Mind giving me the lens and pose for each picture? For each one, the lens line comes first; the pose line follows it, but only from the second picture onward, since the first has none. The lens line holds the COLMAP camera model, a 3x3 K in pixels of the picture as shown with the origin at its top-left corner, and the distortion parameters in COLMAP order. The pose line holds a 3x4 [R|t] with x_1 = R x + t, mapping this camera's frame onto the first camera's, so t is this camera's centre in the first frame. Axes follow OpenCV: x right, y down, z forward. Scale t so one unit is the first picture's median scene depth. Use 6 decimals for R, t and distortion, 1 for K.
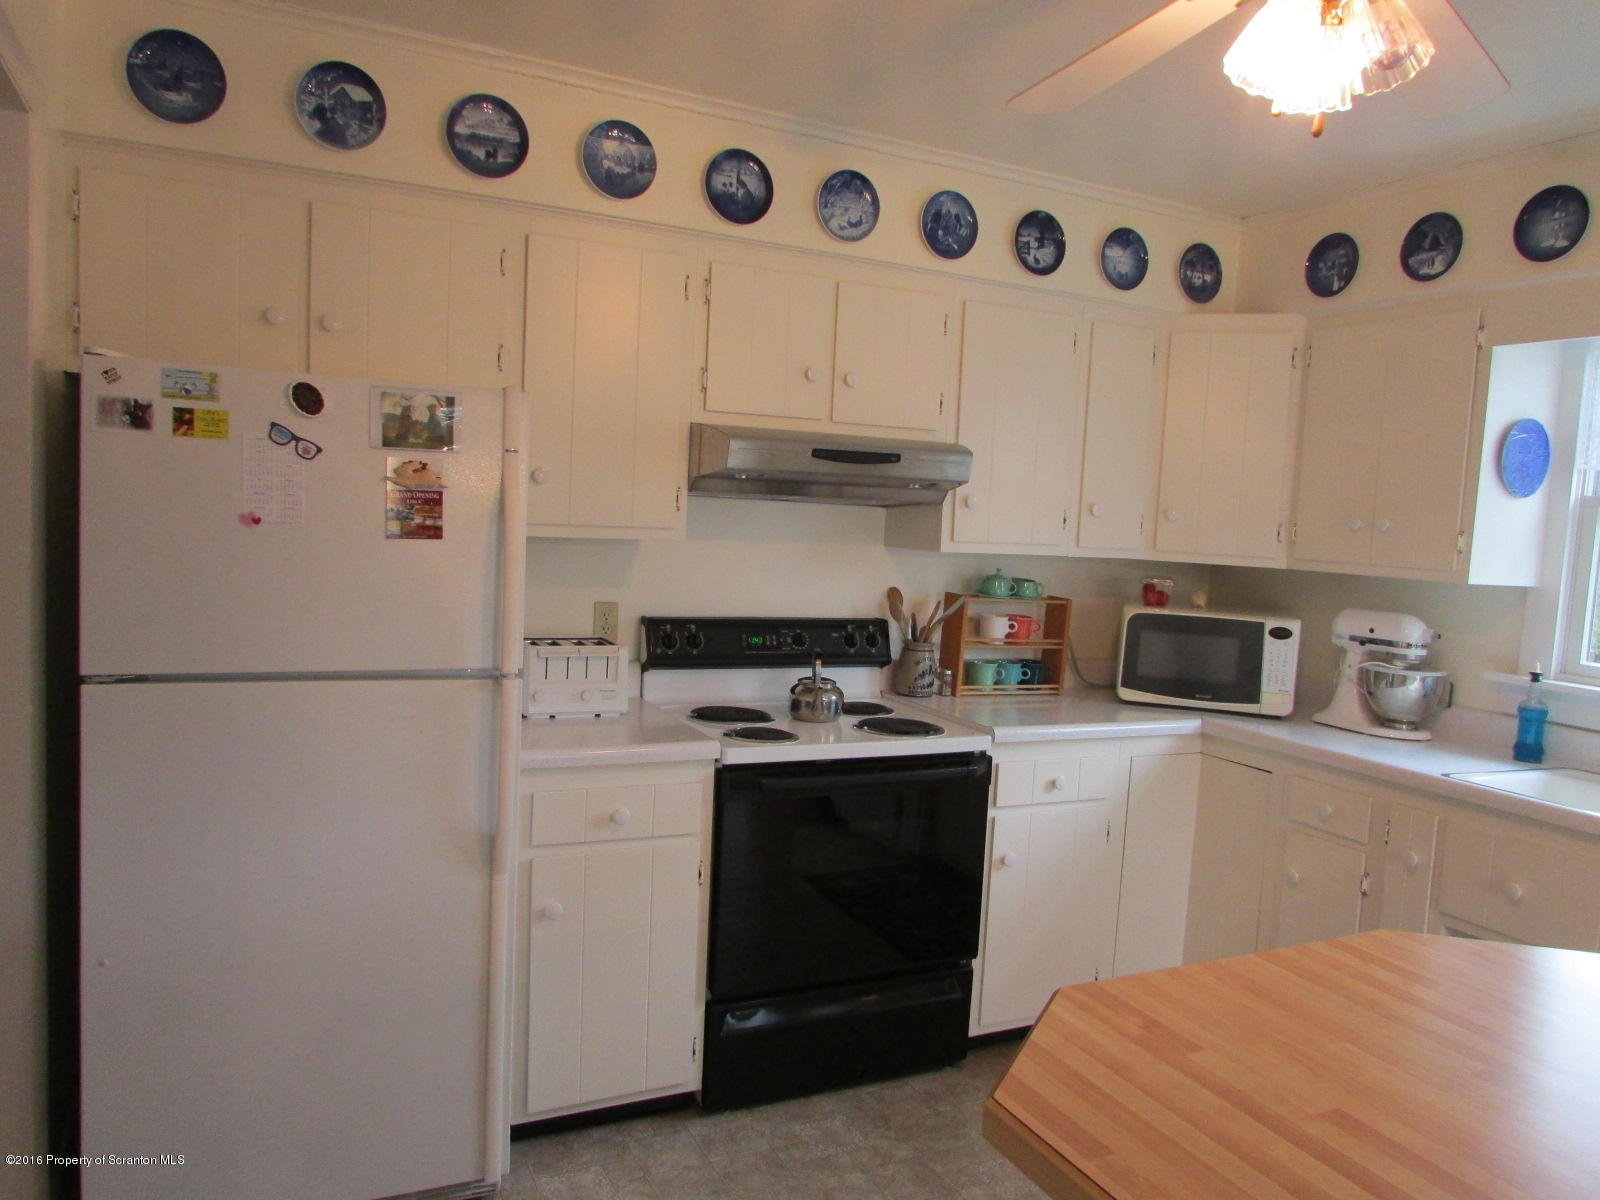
lens RADIAL K [[1143.0, 0, 801.2], [0, 1143.0, 602.8], [0, 0, 1]] dist [-0.028162, 0.008919]
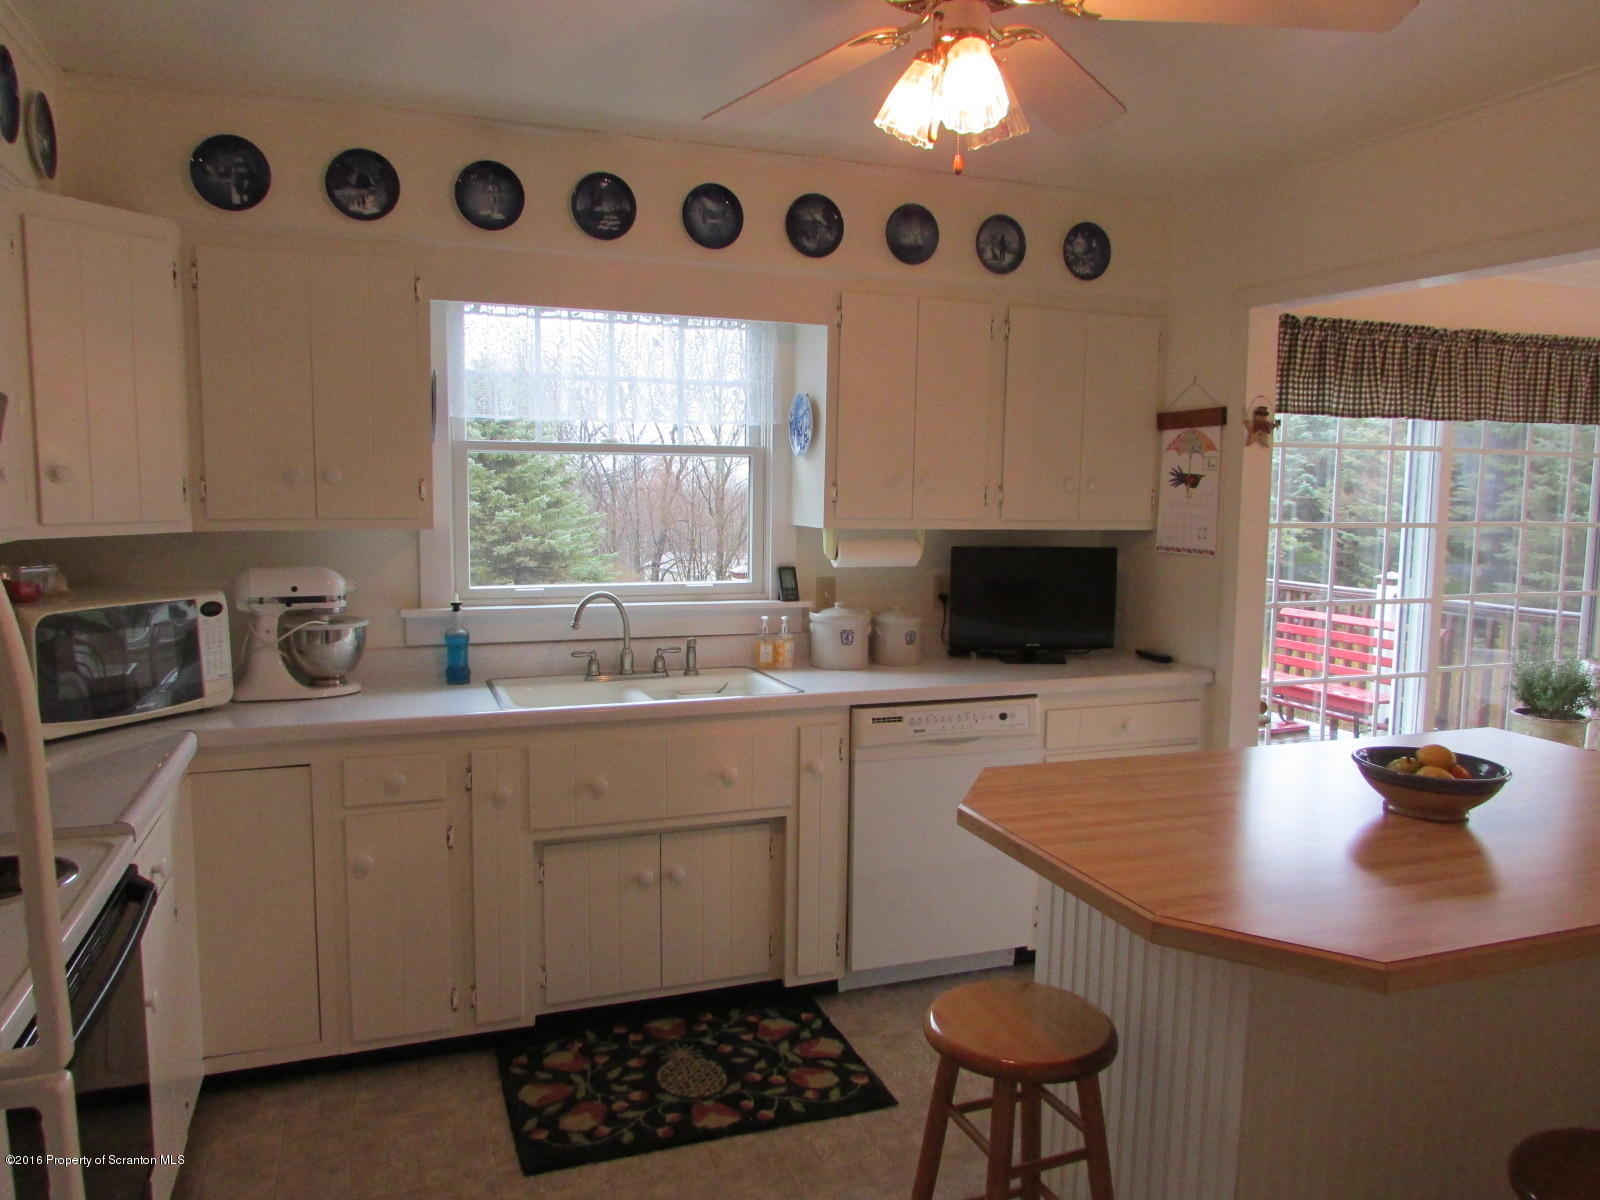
lens RADIAL K [[1143.0, 0, 799.4], [0, 1143.0, 599.5], [0, 0, 1]] dist [-0.028162, 0.008919]
pose [[0.102169, -0.159602, 0.981880, -0.393233], [0.075770, 0.985427, 0.152294, -0.082549], [-0.991877, 0.058837, 0.112773, 0.522550]]
